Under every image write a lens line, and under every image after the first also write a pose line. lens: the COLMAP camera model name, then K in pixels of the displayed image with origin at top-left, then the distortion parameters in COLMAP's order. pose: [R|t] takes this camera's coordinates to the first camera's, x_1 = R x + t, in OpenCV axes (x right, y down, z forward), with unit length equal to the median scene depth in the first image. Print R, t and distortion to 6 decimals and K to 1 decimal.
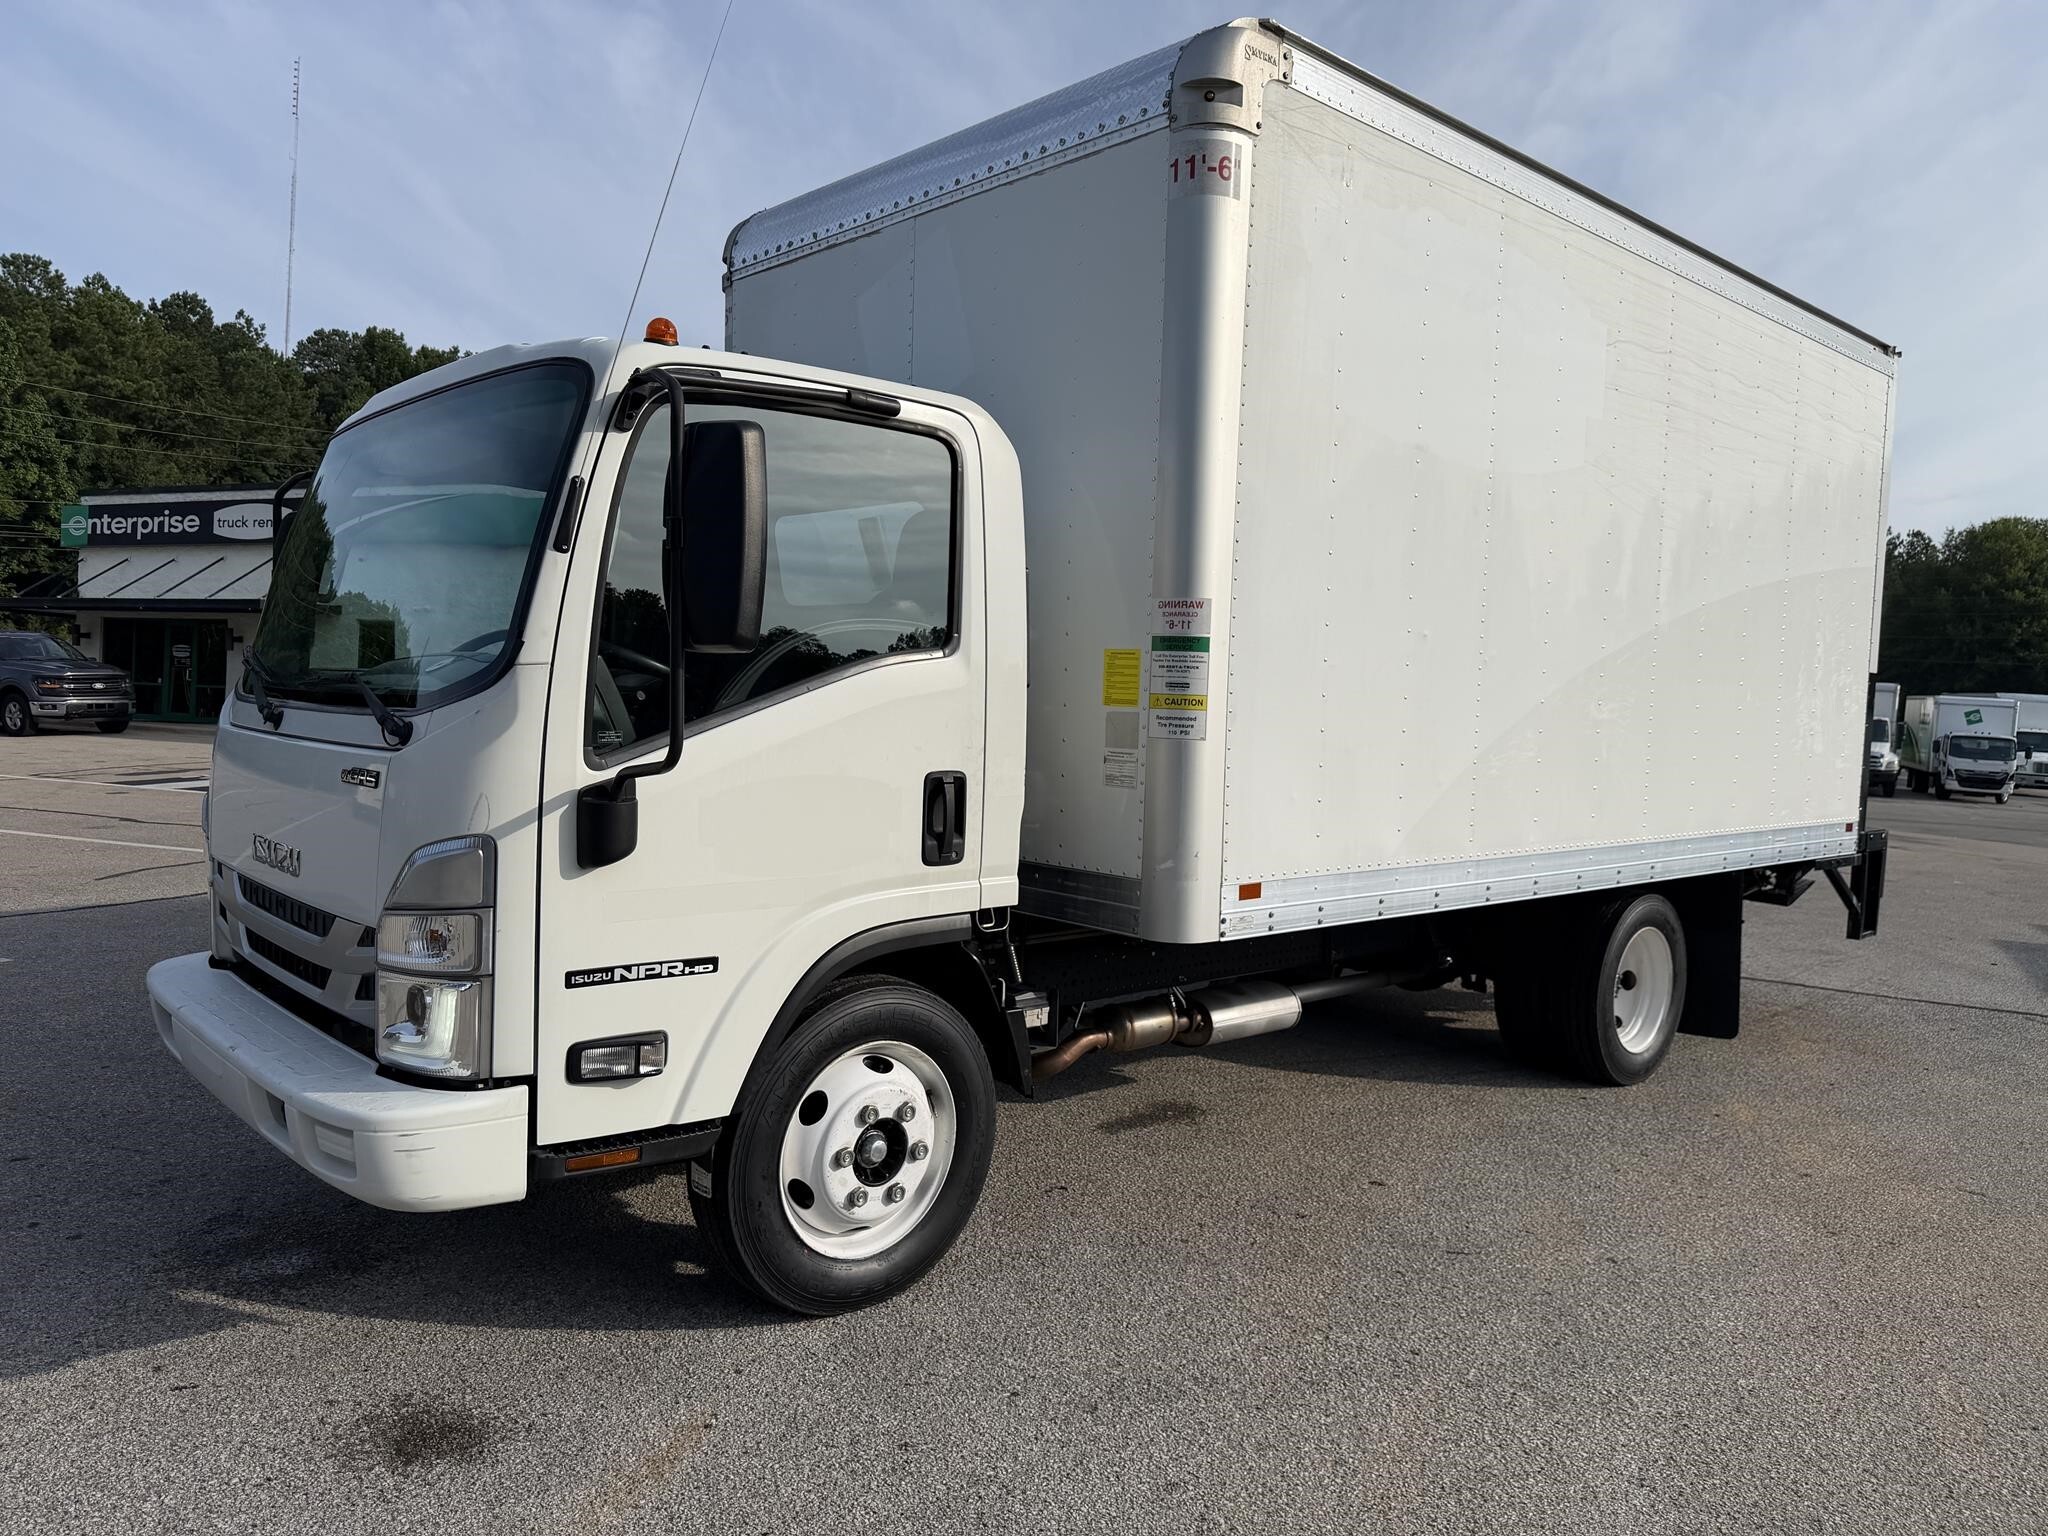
lens RADIAL K [[1439.4, 0, 1024.0], [0, 1439.4, 768.0], [0, 0, 1]] dist [0.109187, -0.170858]
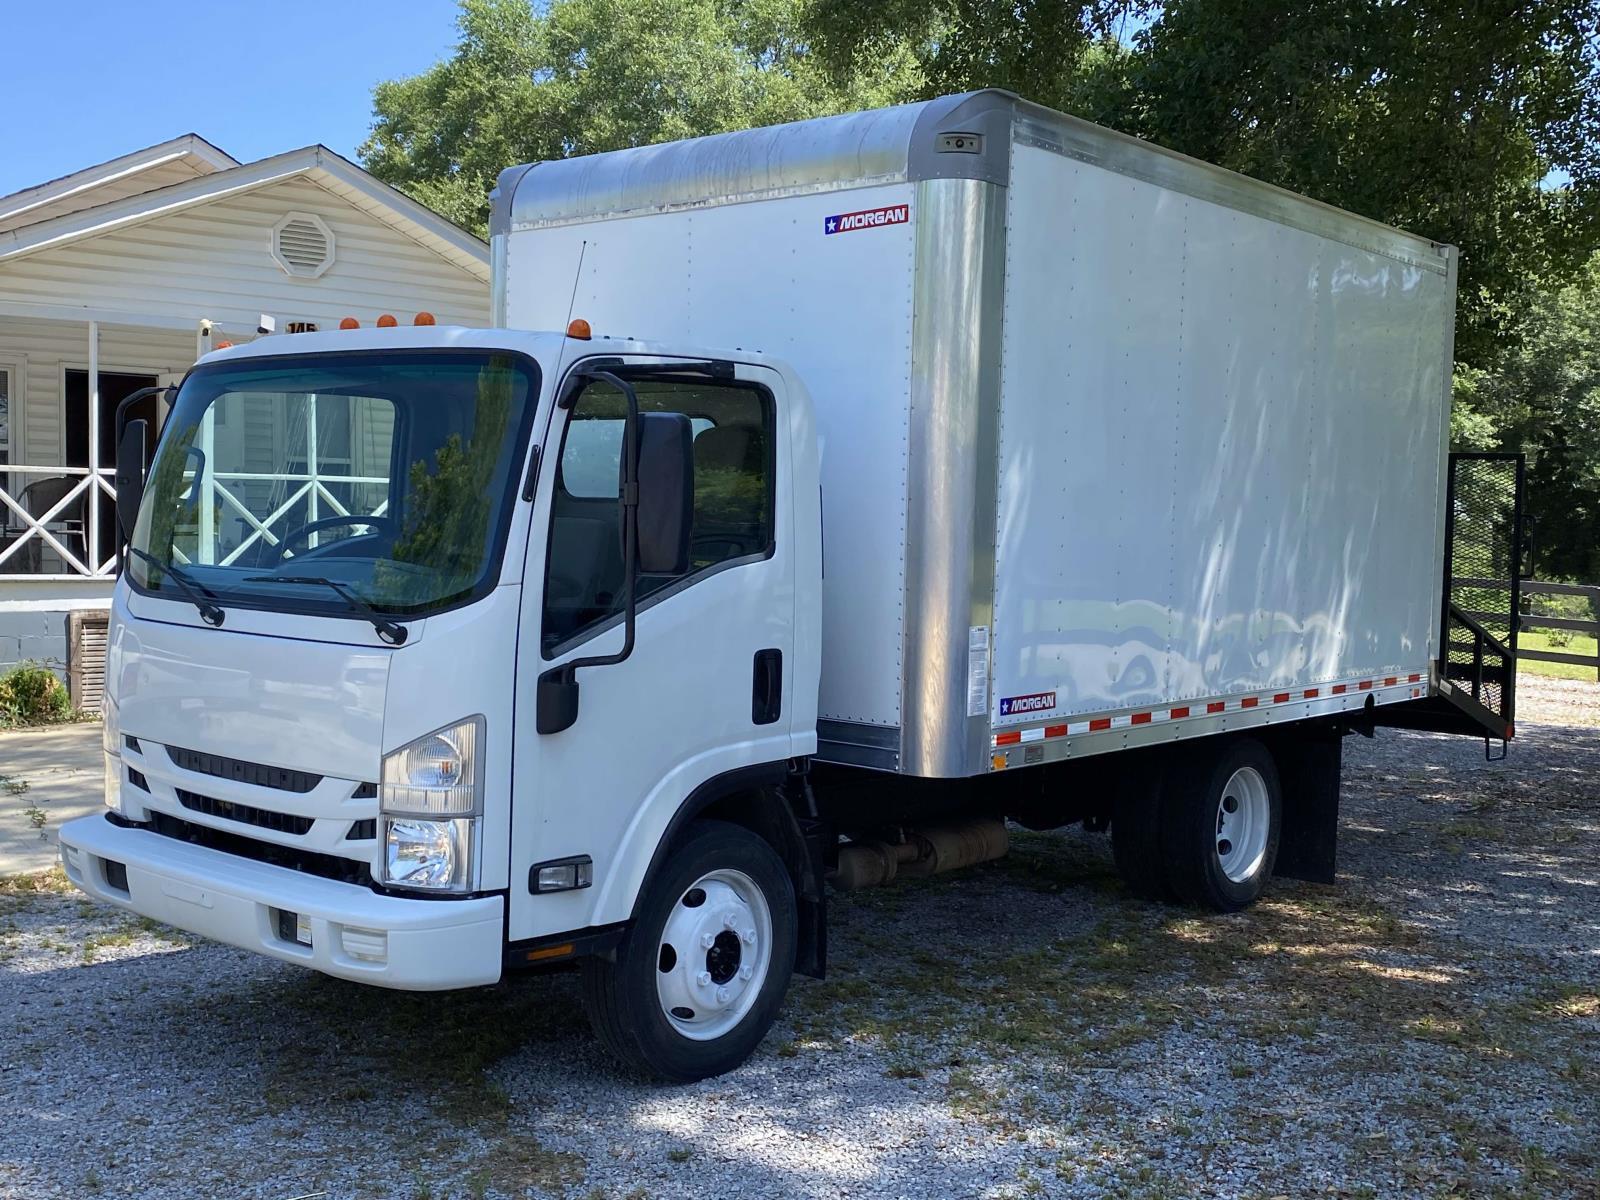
lens RADIAL K [[1759.9, 0, 798.9], [0, 1759.9, 551.9], [0, 0, 1]] dist [0.050242, 0.009989]
pose [[0.990498, -0.014878, 0.136723, -0.272514], [0.018186, 0.999571, -0.022973, -0.054732], [-0.136322, 0.025241, 0.990343, -0.623969]]
